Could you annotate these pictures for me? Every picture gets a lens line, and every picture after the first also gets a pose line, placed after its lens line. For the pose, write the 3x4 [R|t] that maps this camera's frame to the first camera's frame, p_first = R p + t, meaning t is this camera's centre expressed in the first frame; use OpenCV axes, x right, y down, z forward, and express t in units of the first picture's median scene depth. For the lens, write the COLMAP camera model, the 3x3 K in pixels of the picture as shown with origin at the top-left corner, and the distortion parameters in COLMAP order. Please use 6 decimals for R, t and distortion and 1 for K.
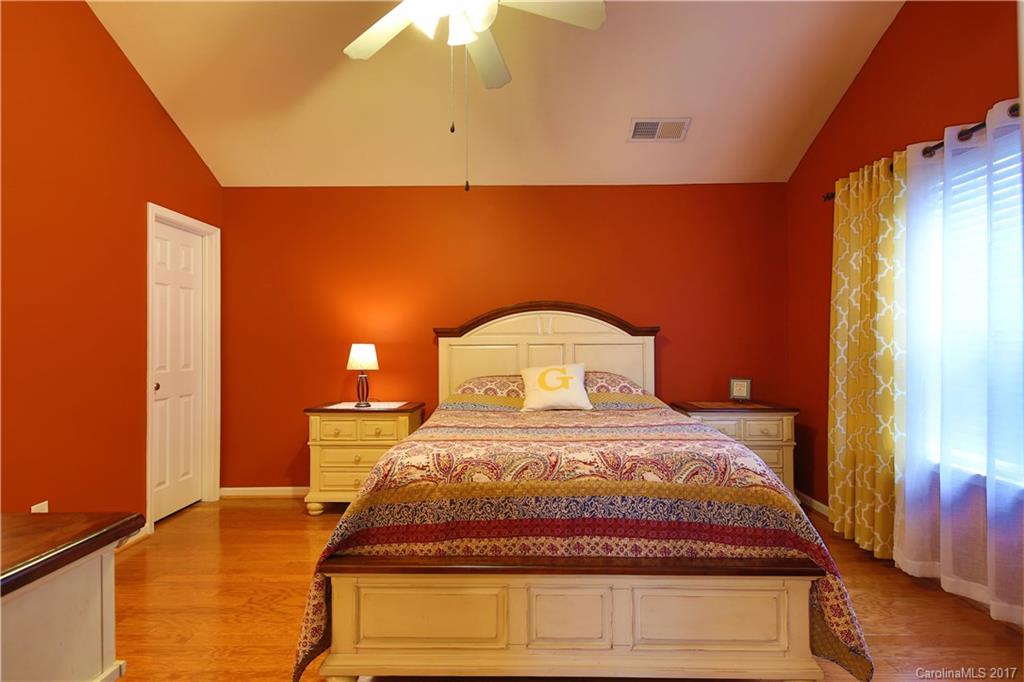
lens RADIAL K [[502.4, 0, 511.8], [0, 502.4, 343.5], [0, 0, 1]] dist [0.006700, 0.000468]
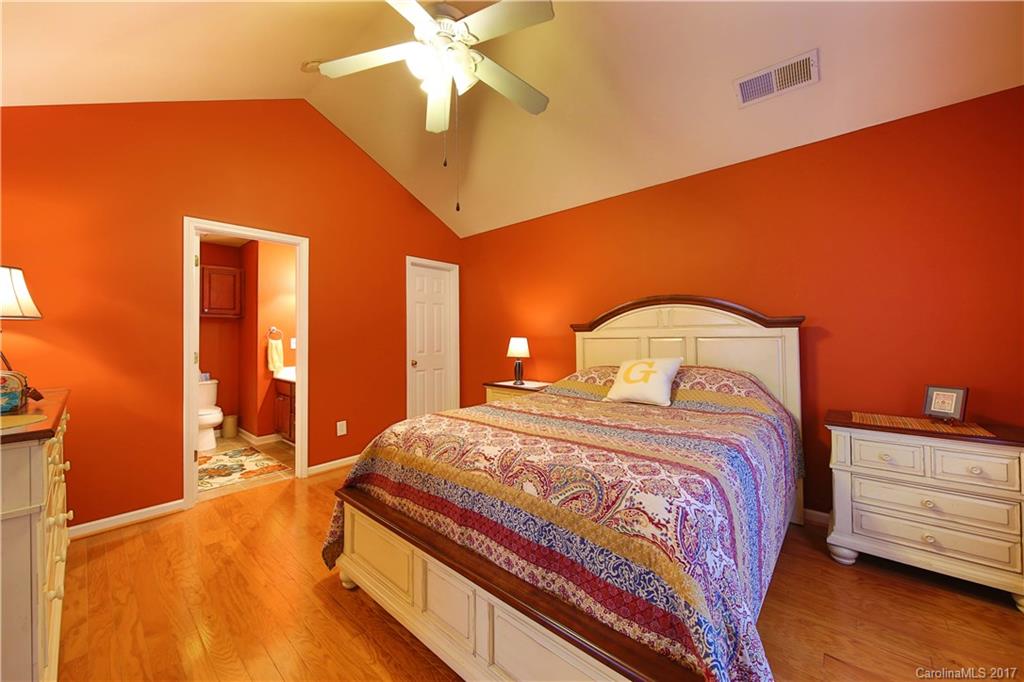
lens RADIAL K [[374.0, 0, 513.4], [0, 374.0, 335.1], [0, 0, 1]] dist [0.000735, -0.000736]
pose [[0.766795, -0.006301, -0.641861, 0.660222], [0.004092, 0.999979, -0.004929, -0.002405], [0.641879, 0.001154, 0.766805, 0.458257]]
